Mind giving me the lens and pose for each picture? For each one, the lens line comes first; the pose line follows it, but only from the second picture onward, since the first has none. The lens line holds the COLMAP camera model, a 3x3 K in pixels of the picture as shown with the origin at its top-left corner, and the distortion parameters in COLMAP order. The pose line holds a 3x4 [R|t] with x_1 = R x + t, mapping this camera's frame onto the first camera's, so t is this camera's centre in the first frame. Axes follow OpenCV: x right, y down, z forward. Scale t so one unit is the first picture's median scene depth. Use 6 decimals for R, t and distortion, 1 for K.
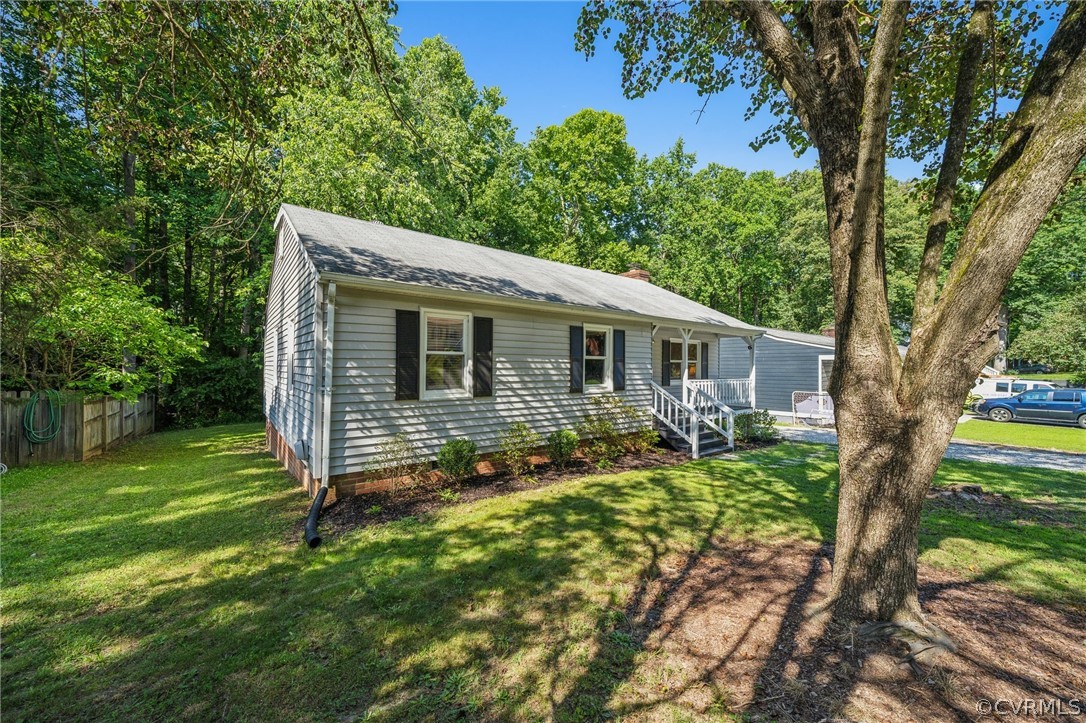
lens RADIAL K [[392.6, 0, 543.0], [0, 392.6, 361.5], [0, 0, 1]] dist [-0.000993, -0.000115]
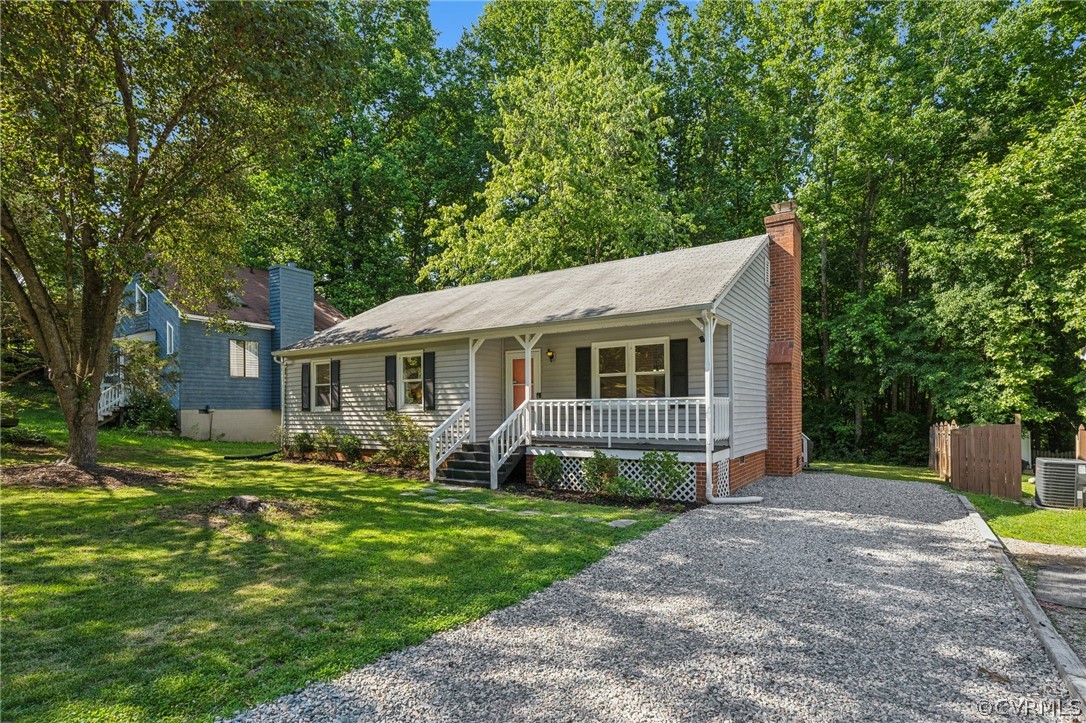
lens RADIAL K [[542.0, 0, 544.6], [0, 542.0, 409.4], [0, 0, 1]] dist [0.002444, 0.000289]
pose [[0.343588, -0.006174, -0.939100, 1.944243], [0.027052, 0.999628, 0.003325, 0.088298], [0.938731, -0.026547, 0.343628, 0.926944]]
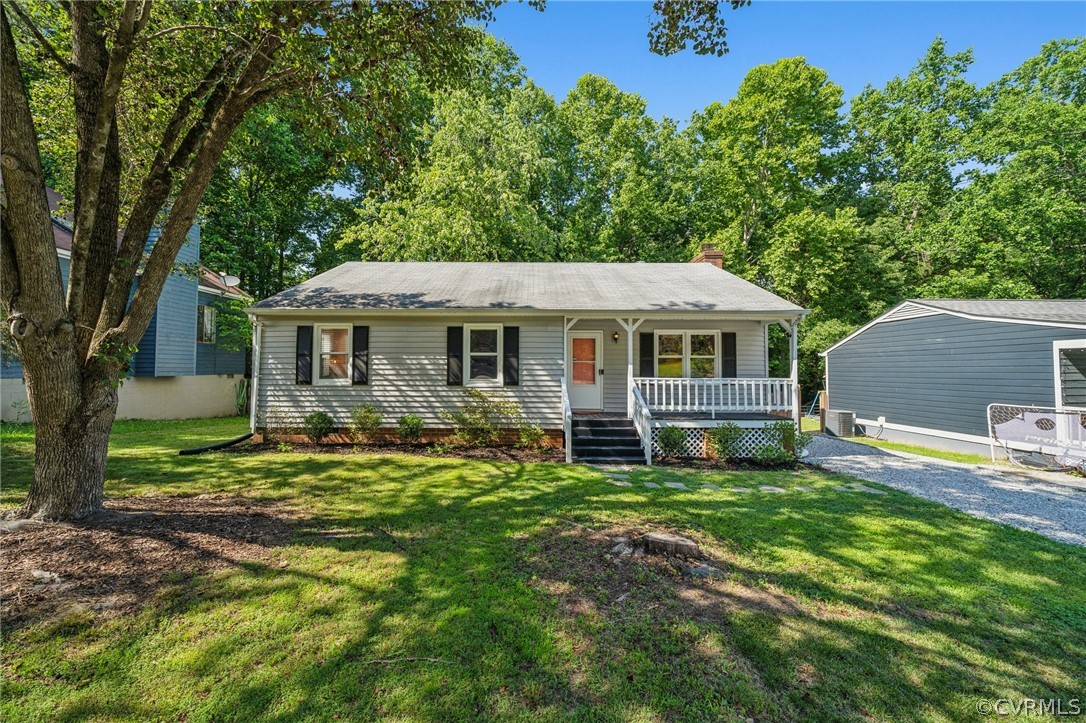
lens RADIAL K [[377.0, 0, 543.0], [0, 377.0, 361.5], [0, 0, 1]] dist [-0.007266, -0.000112]
pose [[0.798385, -0.016596, -0.601918, 1.001248], [0.010537, 0.999852, -0.013592, 0.029792], [0.602055, 0.004509, 0.798442, 0.307572]]
